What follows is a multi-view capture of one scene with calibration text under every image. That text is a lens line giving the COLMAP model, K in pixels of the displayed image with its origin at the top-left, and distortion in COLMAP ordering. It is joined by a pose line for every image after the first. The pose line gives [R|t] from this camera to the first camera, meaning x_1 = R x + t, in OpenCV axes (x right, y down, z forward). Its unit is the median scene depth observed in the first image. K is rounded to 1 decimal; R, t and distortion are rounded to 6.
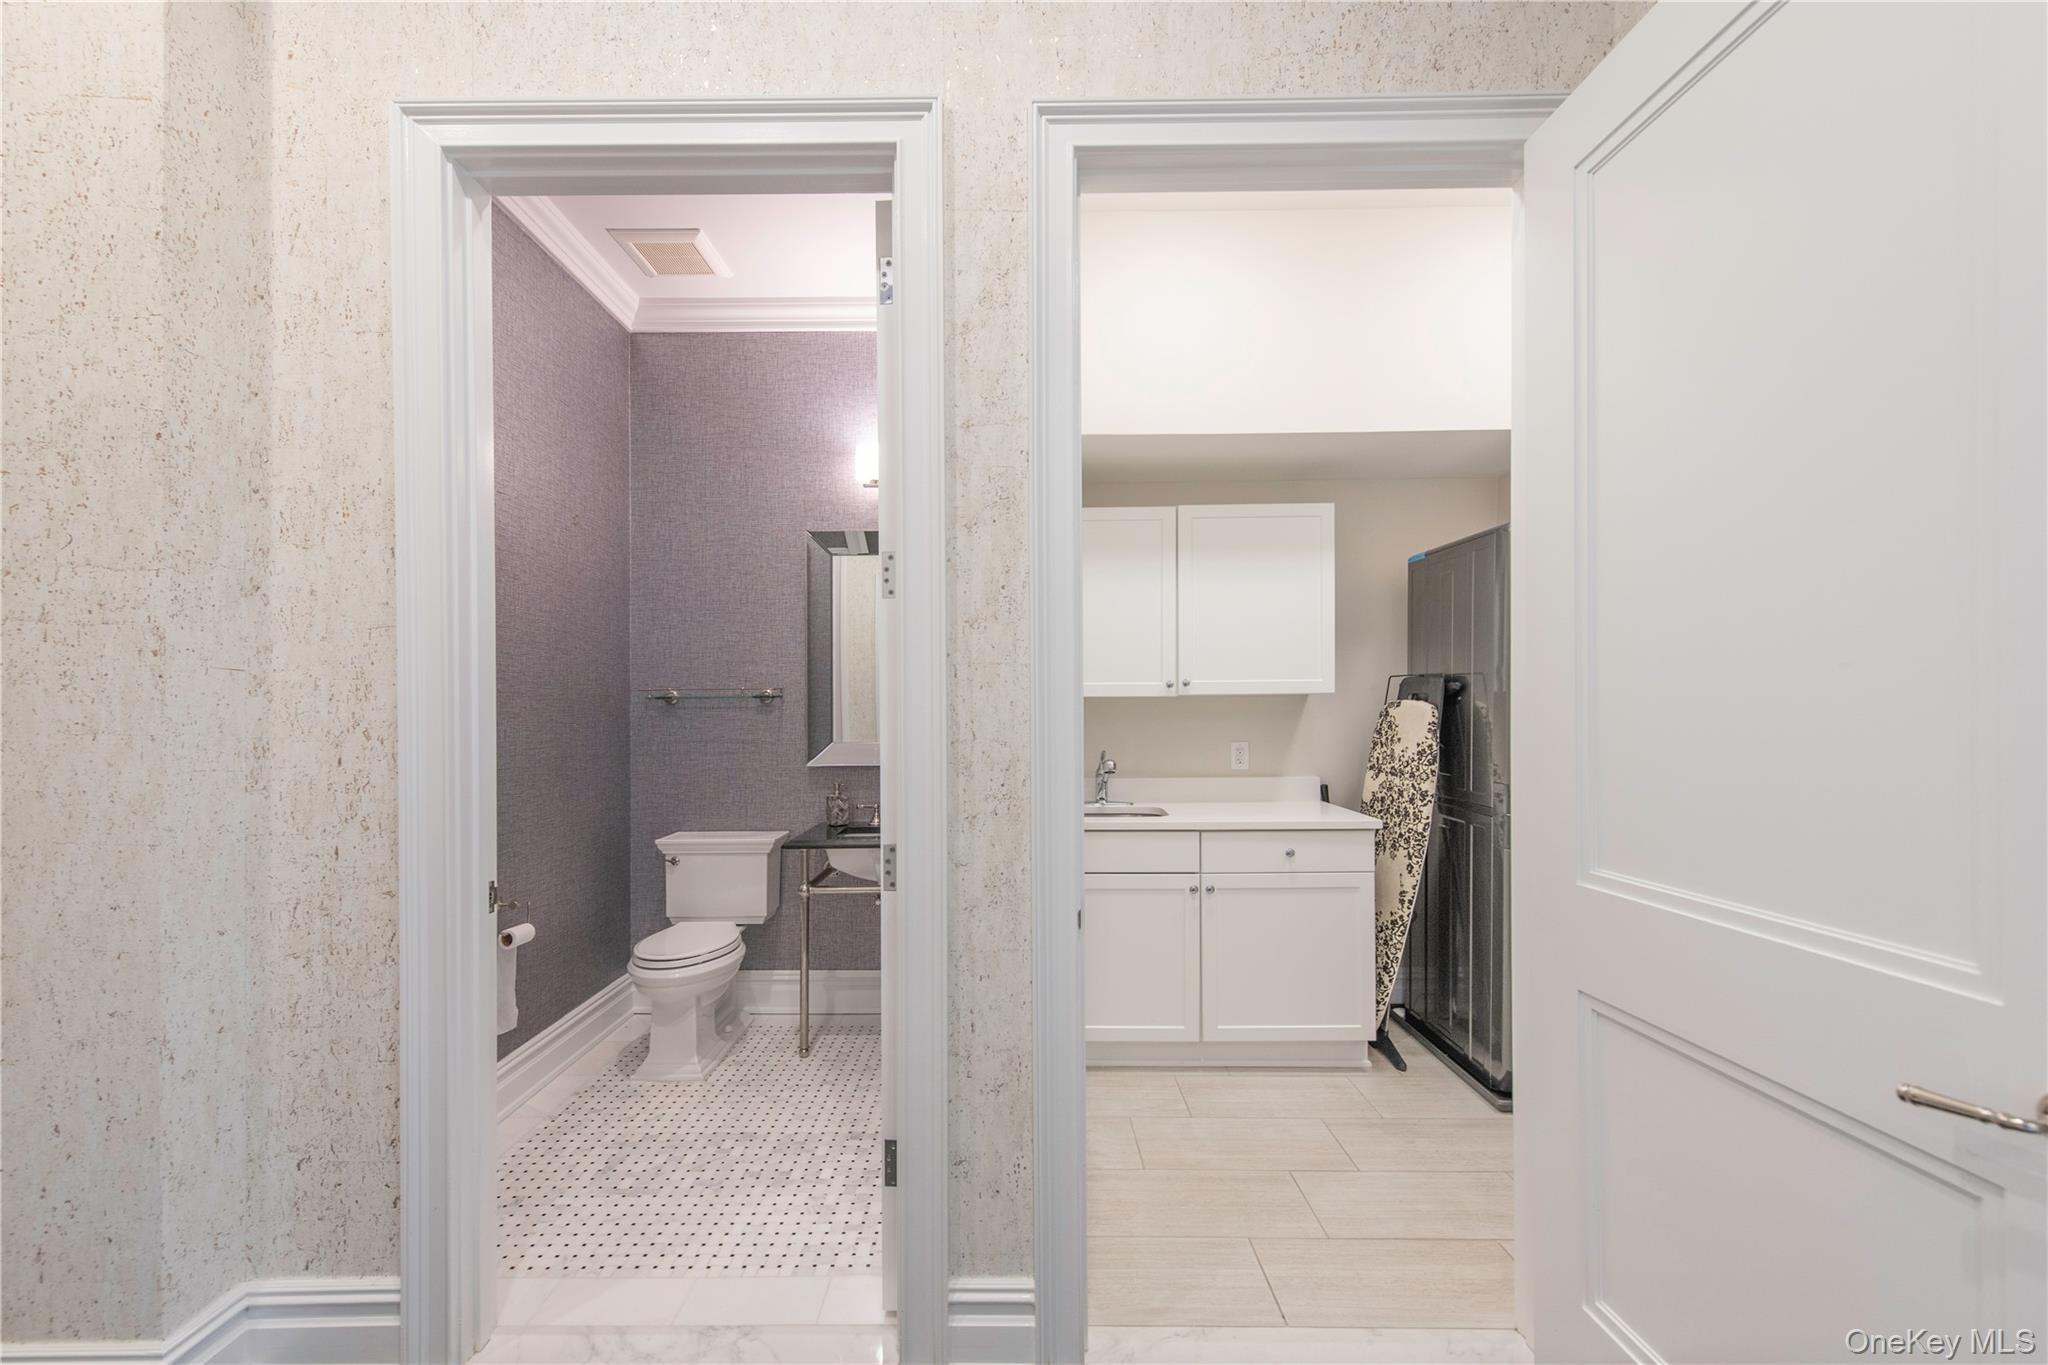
lens RADIAL K [[847.2, 0, 1040.9], [0, 847.2, 681.2], [0, 0, 1]] dist [0.018556, -0.004127]
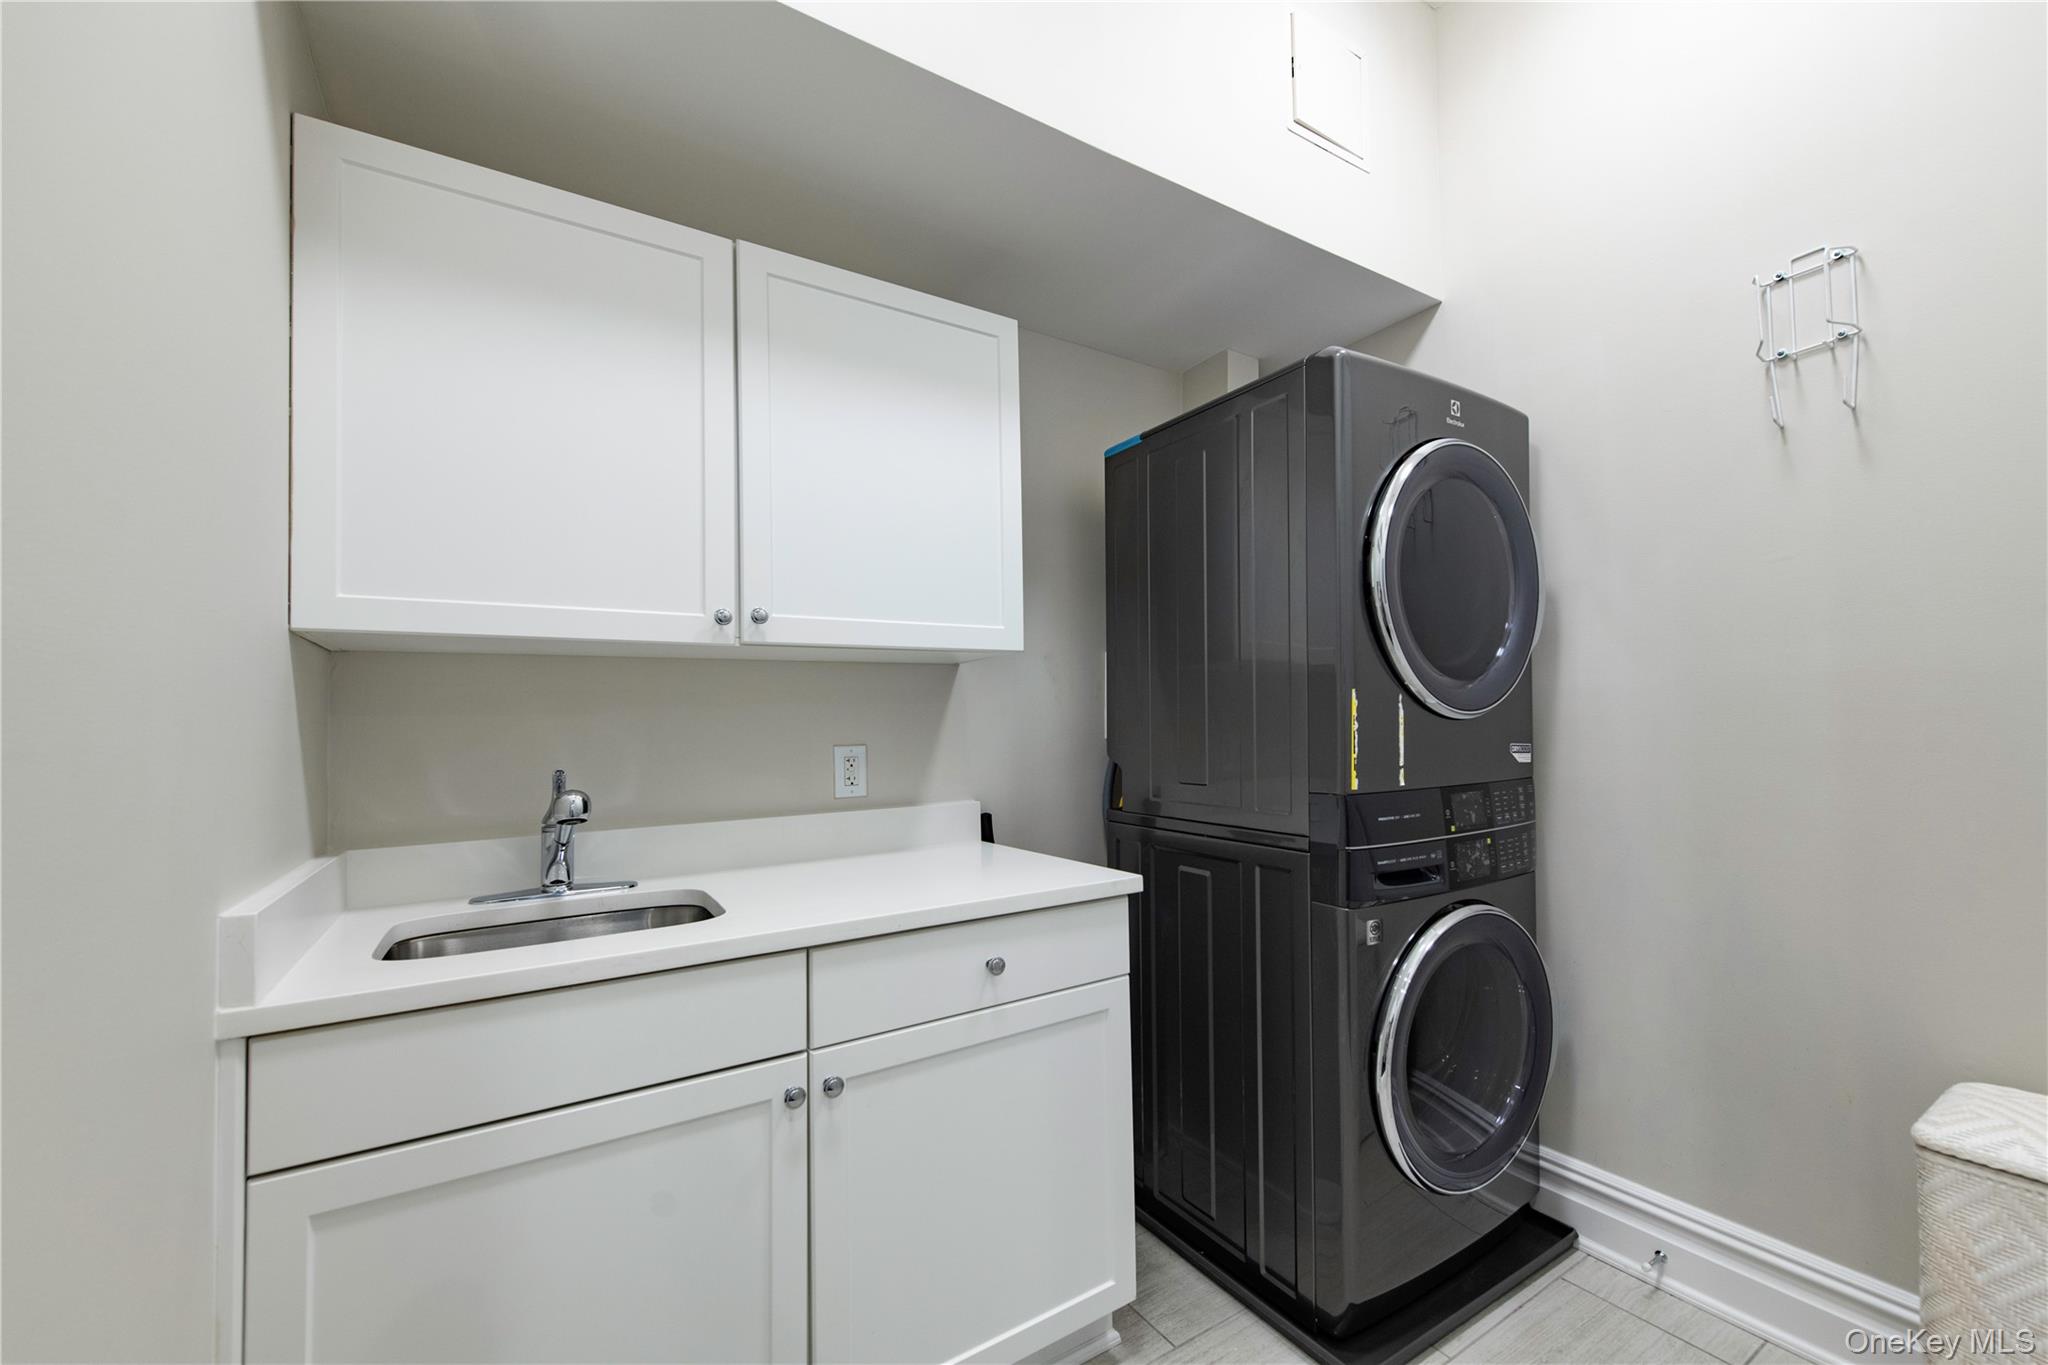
lens RADIAL K [[847.2, 0, 1040.9], [0, 847.2, 681.2], [0, 0, 1]] dist [0.018556, -0.004127]
pose [[0.848989, 0.006251, 0.528374, 0.056141], [0.011246, 0.999490, -0.029895, 0.052254], [-0.528292, 0.031323, 0.848485, 0.518606]]
